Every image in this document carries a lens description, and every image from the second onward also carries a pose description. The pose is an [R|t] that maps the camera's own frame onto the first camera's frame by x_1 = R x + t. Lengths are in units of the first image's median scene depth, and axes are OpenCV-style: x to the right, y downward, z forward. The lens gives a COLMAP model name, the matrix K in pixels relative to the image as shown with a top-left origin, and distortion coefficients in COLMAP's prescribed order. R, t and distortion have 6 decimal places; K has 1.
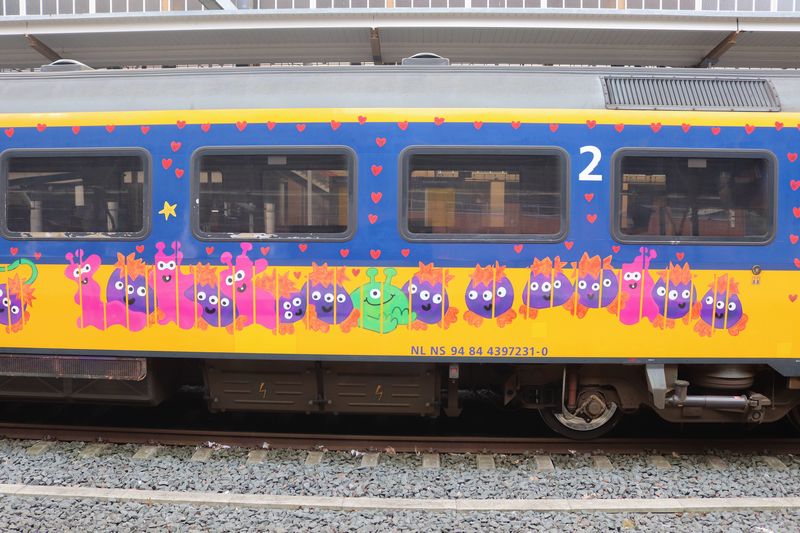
lens RADIAL K [[731.1, 0, 400.0], [0, 731.1, 266.5], [0, 0, 1]] dist [-0.154150, 0.144405]
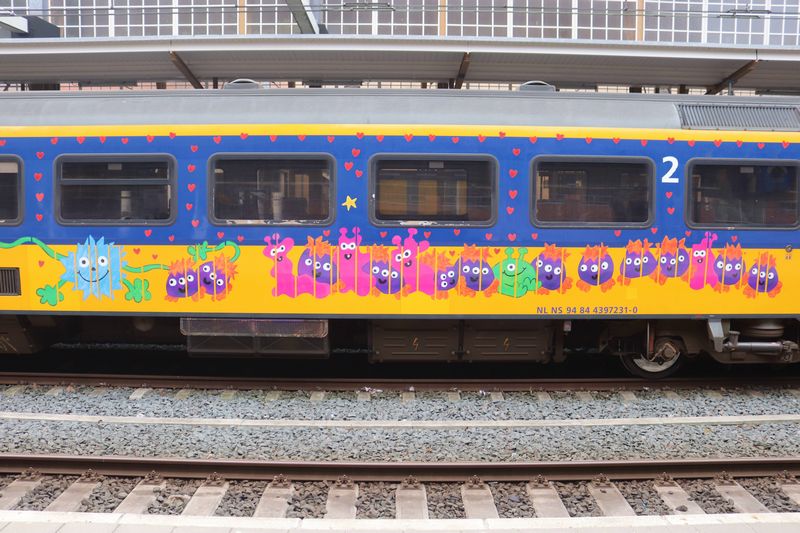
lens RADIAL K [[731.1, 0, 400.0], [0, 731.1, 266.5], [0, 0, 1]] dist [-0.154150, 0.144405]
pose [[0.998233, -0.004009, 0.059291, -0.312502], [0.002856, 0.999805, 0.019521, 0.009695], [-0.059358, -0.019317, 0.998050, -0.298791]]
